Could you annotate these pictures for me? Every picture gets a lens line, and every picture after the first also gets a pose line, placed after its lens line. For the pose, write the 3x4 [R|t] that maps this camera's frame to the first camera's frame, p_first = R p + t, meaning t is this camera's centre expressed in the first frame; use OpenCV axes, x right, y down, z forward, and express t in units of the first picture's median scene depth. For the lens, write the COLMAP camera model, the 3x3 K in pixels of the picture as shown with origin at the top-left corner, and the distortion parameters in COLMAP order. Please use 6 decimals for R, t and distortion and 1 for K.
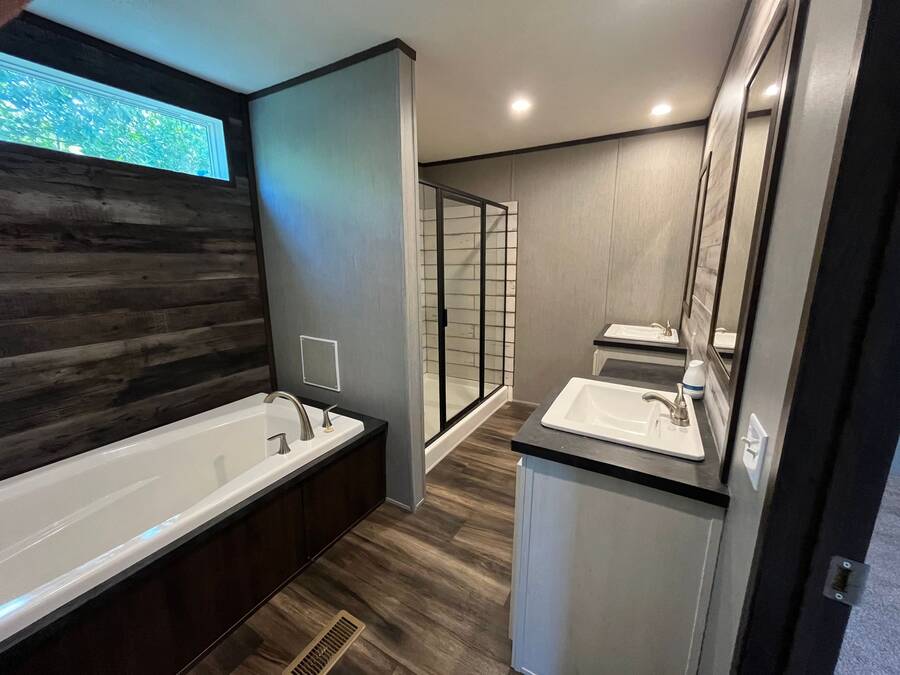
lens RADIAL K [[364.0, 0, 447.7], [0, 364.0, 337.7], [0, 0, 1]] dist [-0.001733, 0.000720]
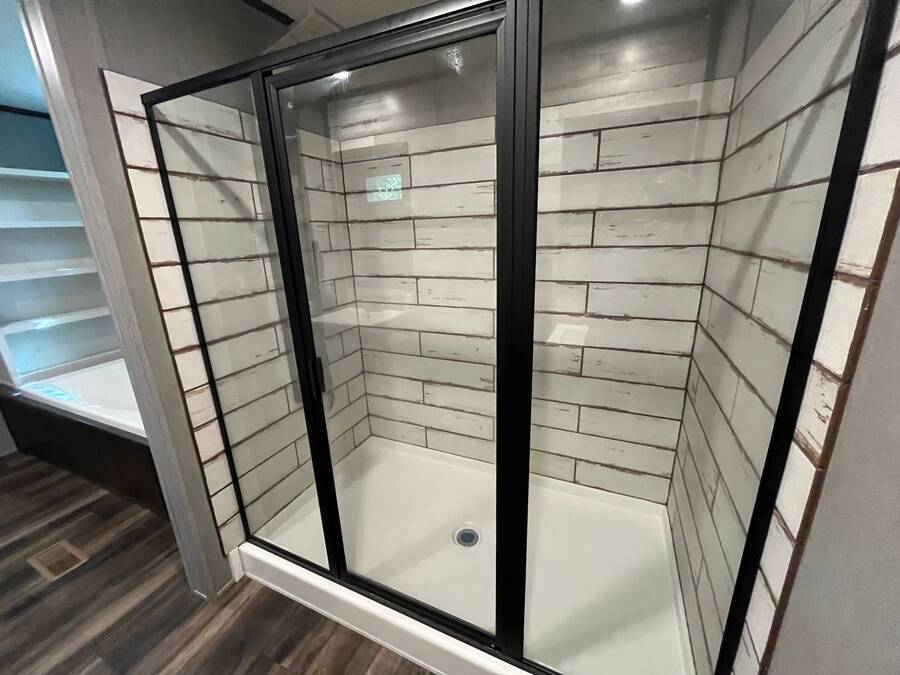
lens RADIAL K [[364.0, 0, 449.9], [0, 364.0, 335.3], [0, 0, 1]] dist [-0.001733, 0.000720]
pose [[0.096299, 0.275821, -0.956373, 0.507436], [-0.182213, 0.949486, 0.255488, -0.300977], [0.978532, 0.149660, 0.141692, 1.278915]]
